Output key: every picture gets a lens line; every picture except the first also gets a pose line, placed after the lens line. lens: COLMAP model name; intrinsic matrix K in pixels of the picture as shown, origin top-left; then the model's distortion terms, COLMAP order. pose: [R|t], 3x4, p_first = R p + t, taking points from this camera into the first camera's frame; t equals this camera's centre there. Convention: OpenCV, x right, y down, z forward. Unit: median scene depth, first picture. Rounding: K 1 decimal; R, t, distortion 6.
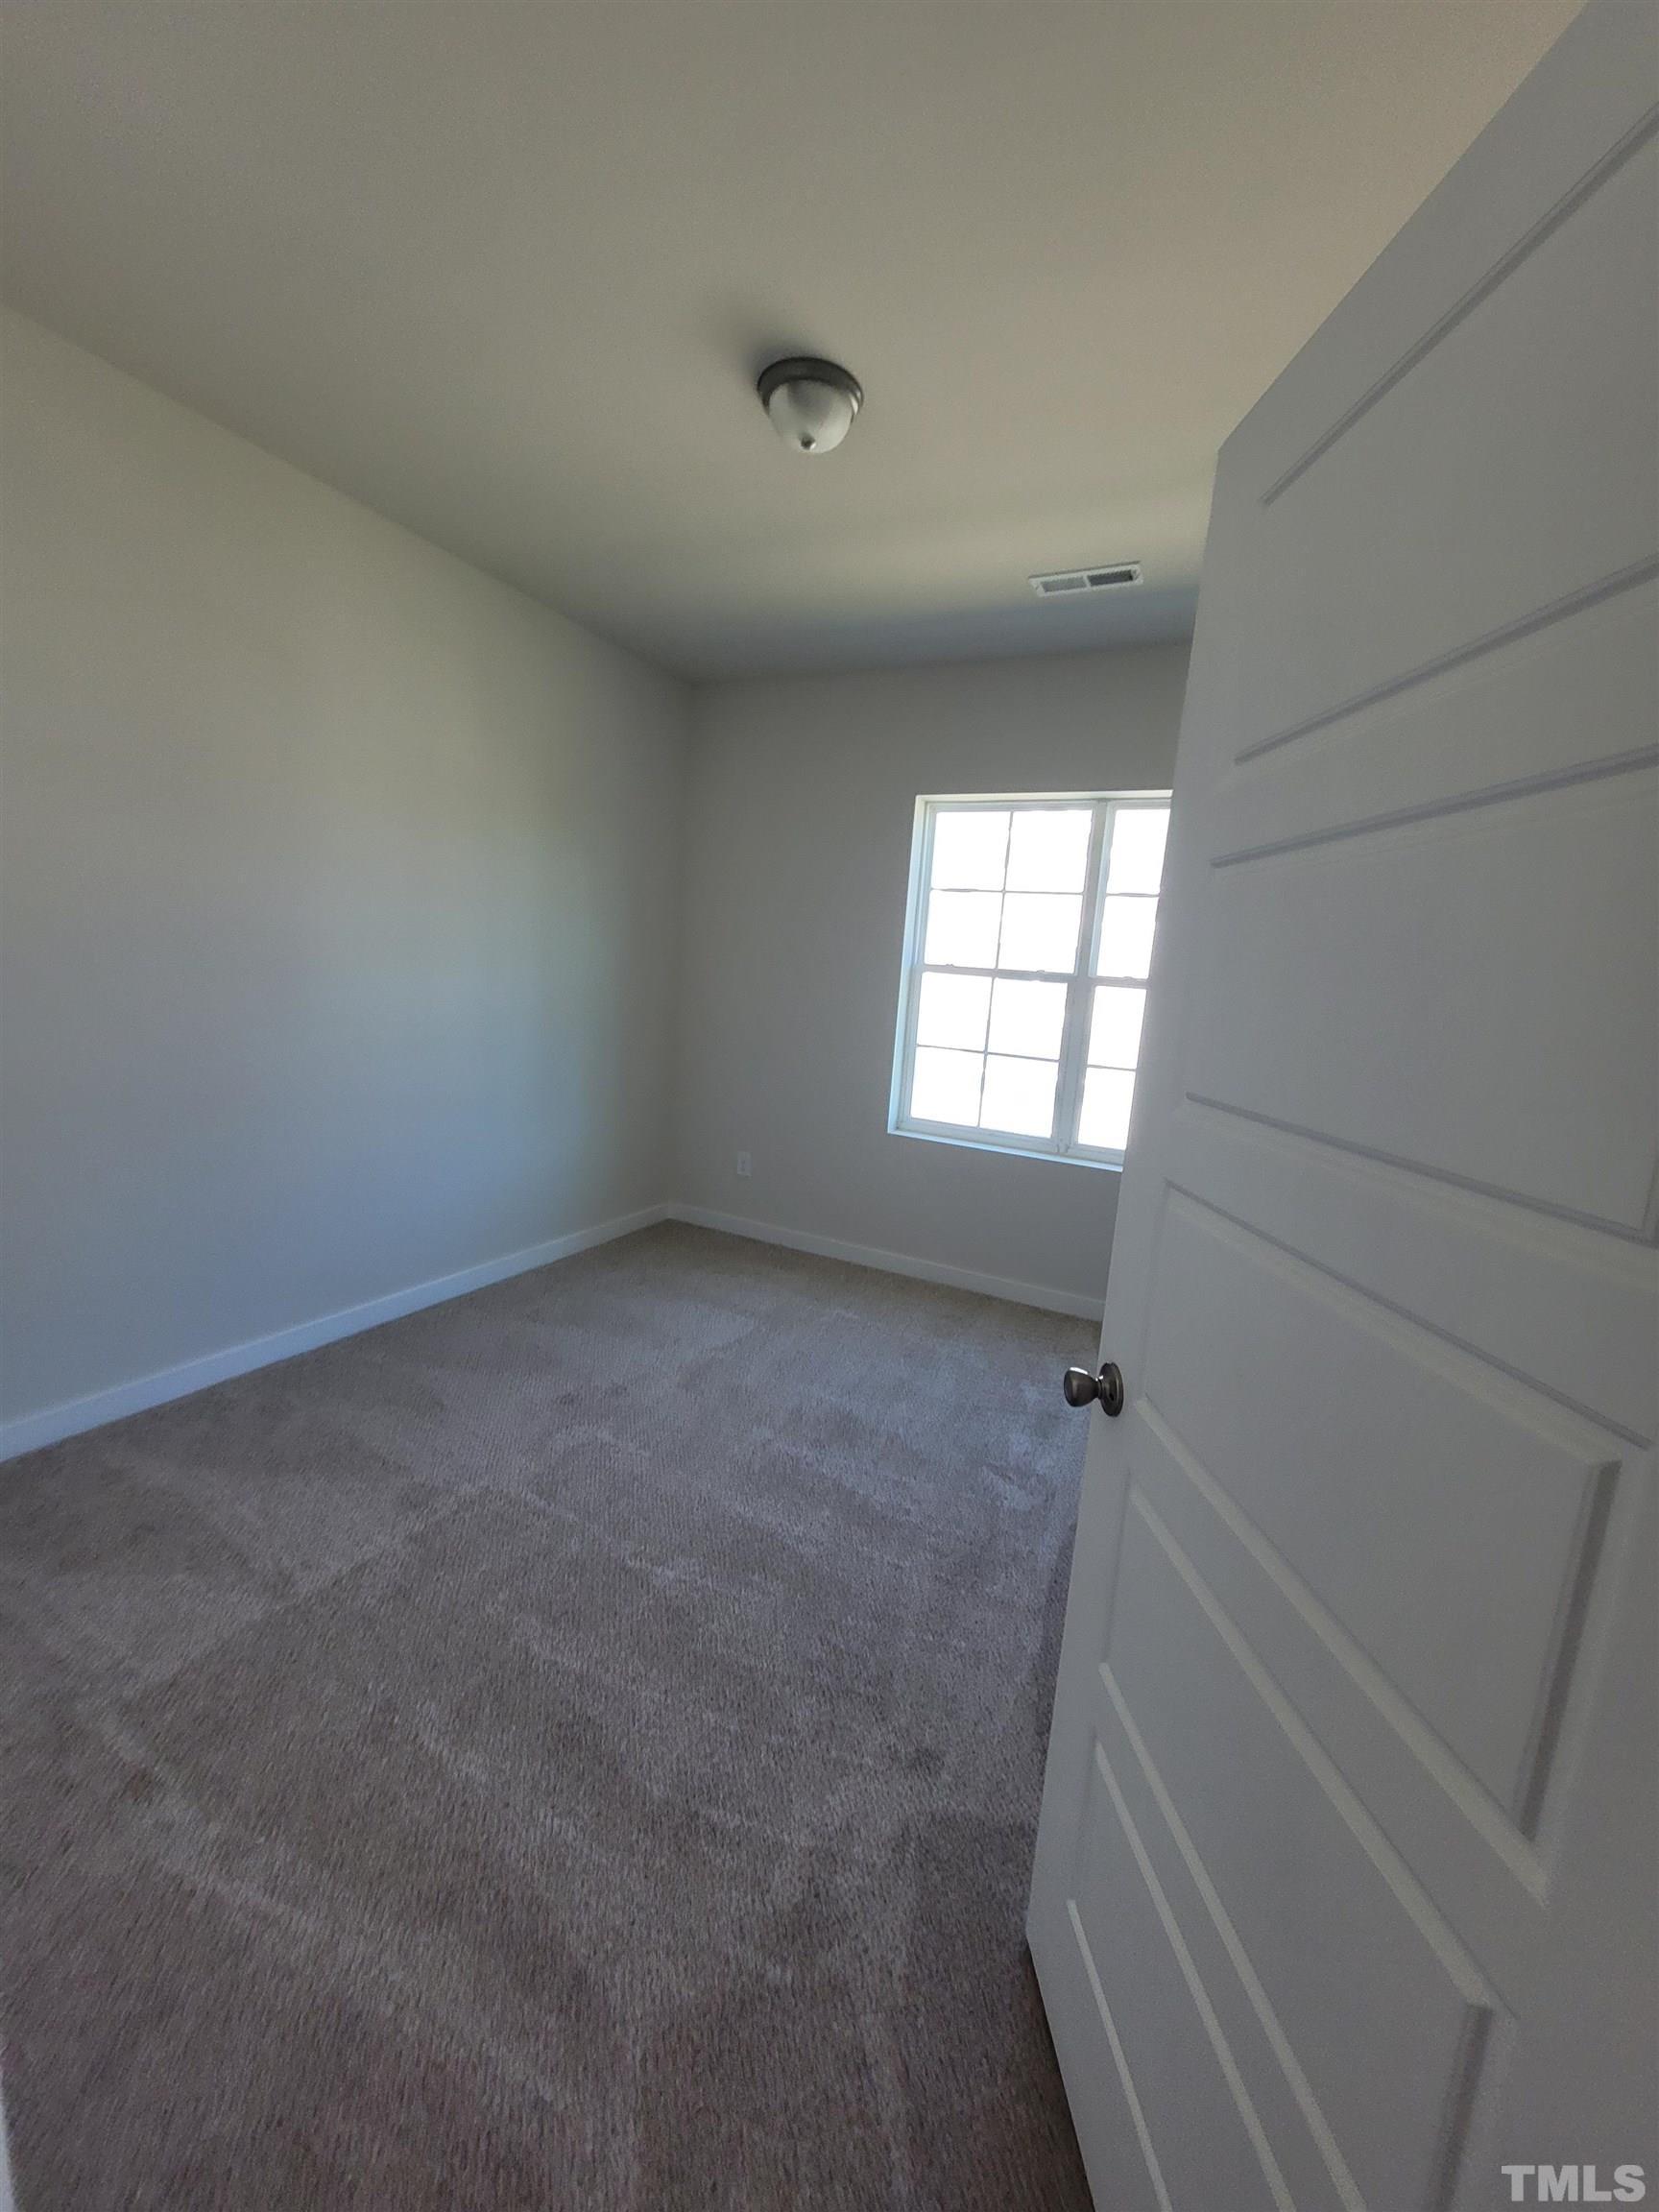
lens RADIAL K [[884.1, 0, 829.5], [0, 884.1, 1106.0], [0, 0, 1]] dist [-0.000776, 0.000078]
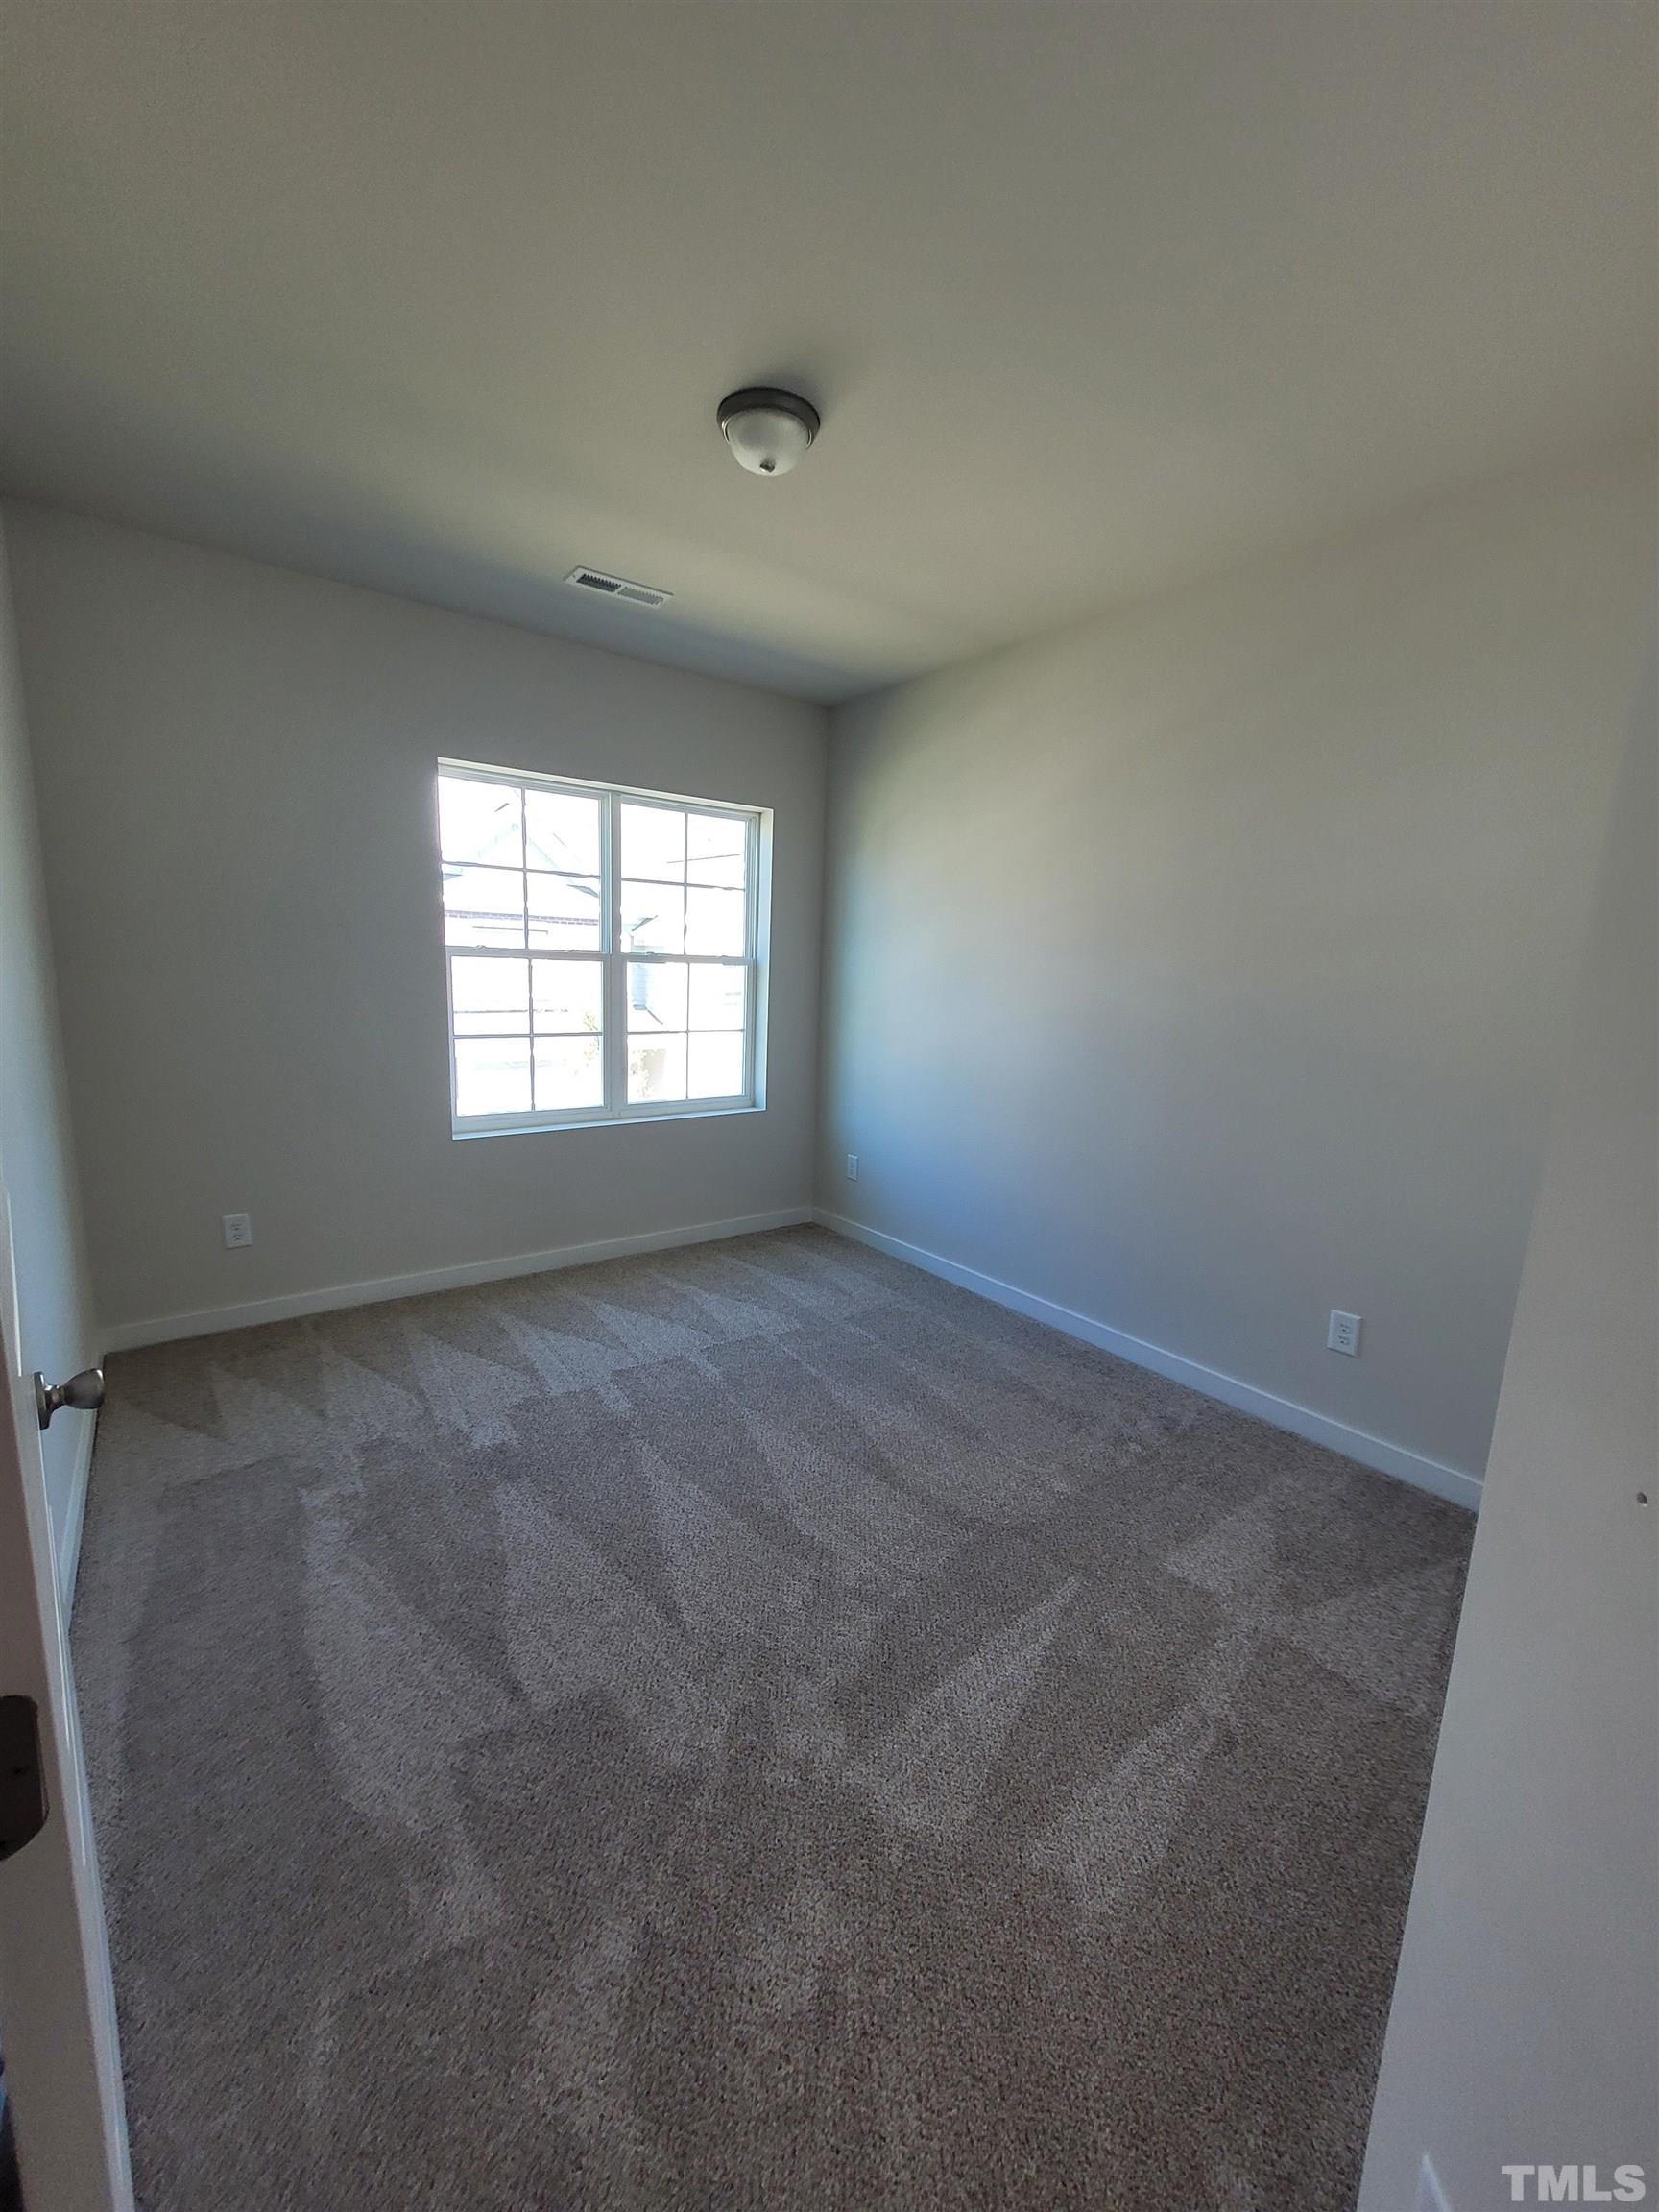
lens RADIAL K [[867.6, 0, 822.6], [0, 867.6, 1113.0], [0, 0, 1]] dist [0.003085, 0.000640]
pose [[0.440996, -0.204653, 0.873865, -0.567743], [0.140800, 0.977375, 0.157839, -0.084924], [-0.886396, 0.053434, 0.459834, 0.276362]]
